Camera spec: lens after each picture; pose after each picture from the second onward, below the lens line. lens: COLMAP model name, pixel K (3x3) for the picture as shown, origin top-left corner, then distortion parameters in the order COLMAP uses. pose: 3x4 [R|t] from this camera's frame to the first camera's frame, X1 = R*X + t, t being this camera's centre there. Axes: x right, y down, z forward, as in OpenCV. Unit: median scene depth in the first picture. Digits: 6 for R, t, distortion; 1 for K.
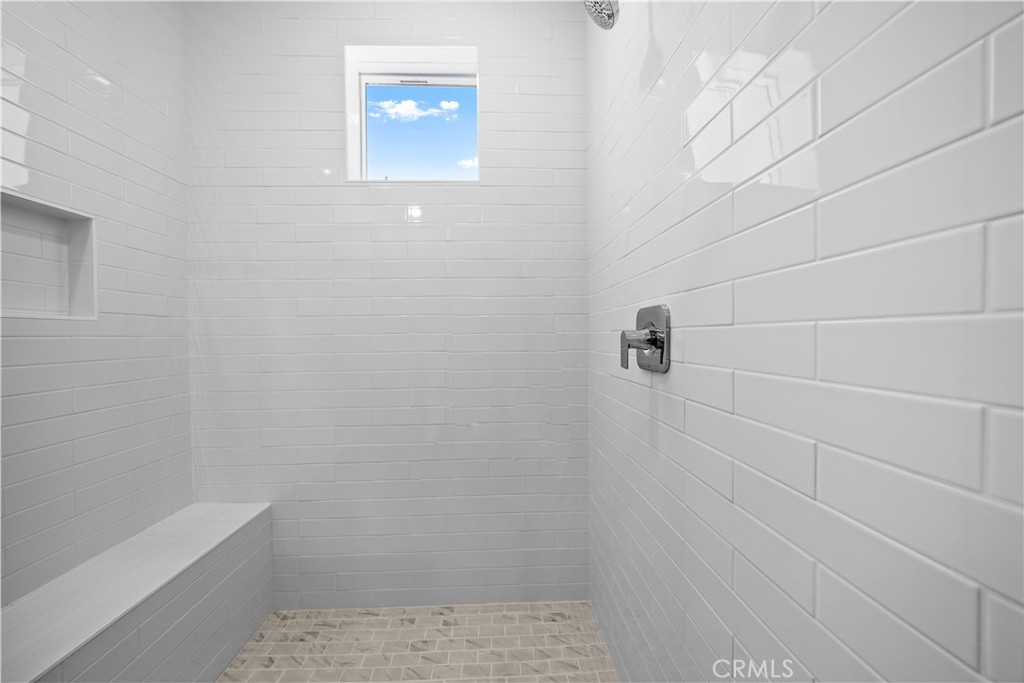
lens RADIAL K [[351.4, 0, 510.2], [0, 351.4, 341.5], [0, 0, 1]] dist [-0.002235, -0.000060]
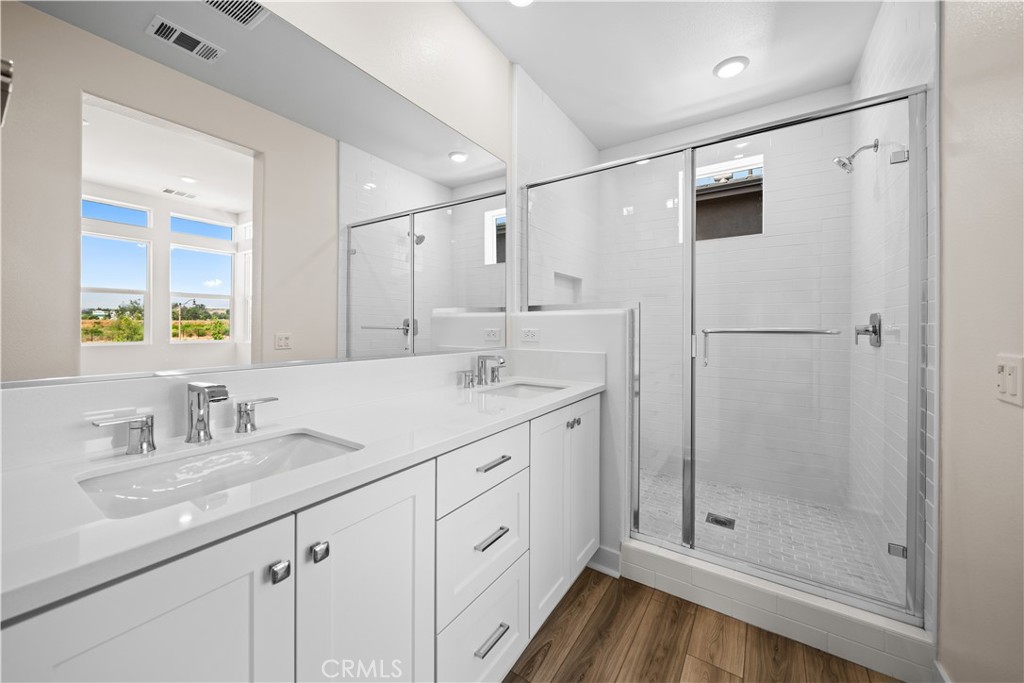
lens RADIAL K [[379.0, 0, 514.2], [0, 379.0, 332.7], [0, 0, 1]] dist [0.009573, 0.000011]
pose [[0.812598, 0.019616, -0.582494, 0.005534], [-0.016015, 0.999808, 0.011329, 0.011611], [0.582604, 0.000122, 0.812756, -1.354173]]
